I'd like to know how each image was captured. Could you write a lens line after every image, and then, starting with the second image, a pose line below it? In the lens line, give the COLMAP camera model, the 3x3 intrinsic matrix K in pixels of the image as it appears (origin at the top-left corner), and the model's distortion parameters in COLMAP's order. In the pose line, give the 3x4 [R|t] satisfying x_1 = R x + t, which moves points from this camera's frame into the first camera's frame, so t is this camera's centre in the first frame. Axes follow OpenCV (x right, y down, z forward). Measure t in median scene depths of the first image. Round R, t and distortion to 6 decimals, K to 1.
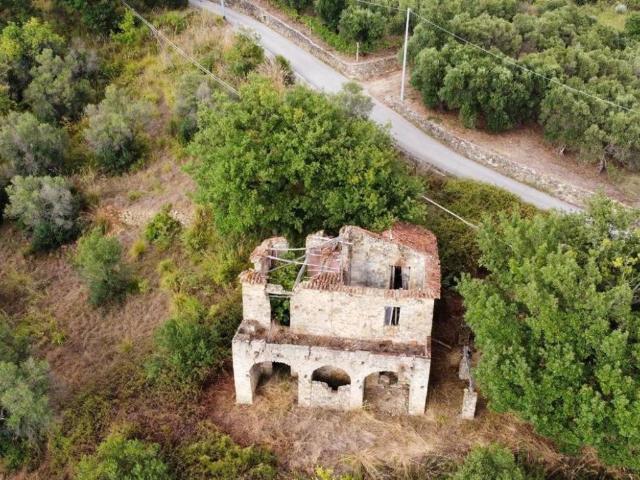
lens RADIAL K [[650.6, 0, 320.0], [0, 650.6, 240.0], [0, 0, 1]] dist [0.010742, 0.005571]
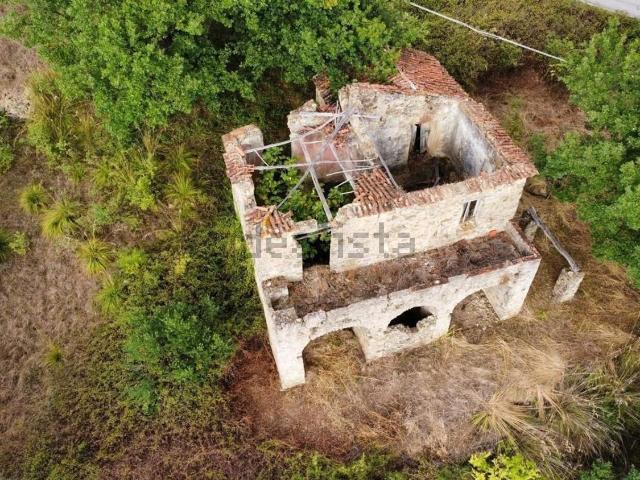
lens RADIAL K [[650.6, 0, 320.0], [0, 650.6, 240.0], [0, 0, 1]] dist [0.010742, 0.005571]
pose [[0.892047, -0.330701, 0.308040, -0.257778], [0.180783, 0.885790, 0.427428, -0.183691], [-0.414210, -0.325597, 0.849951, 0.448829]]
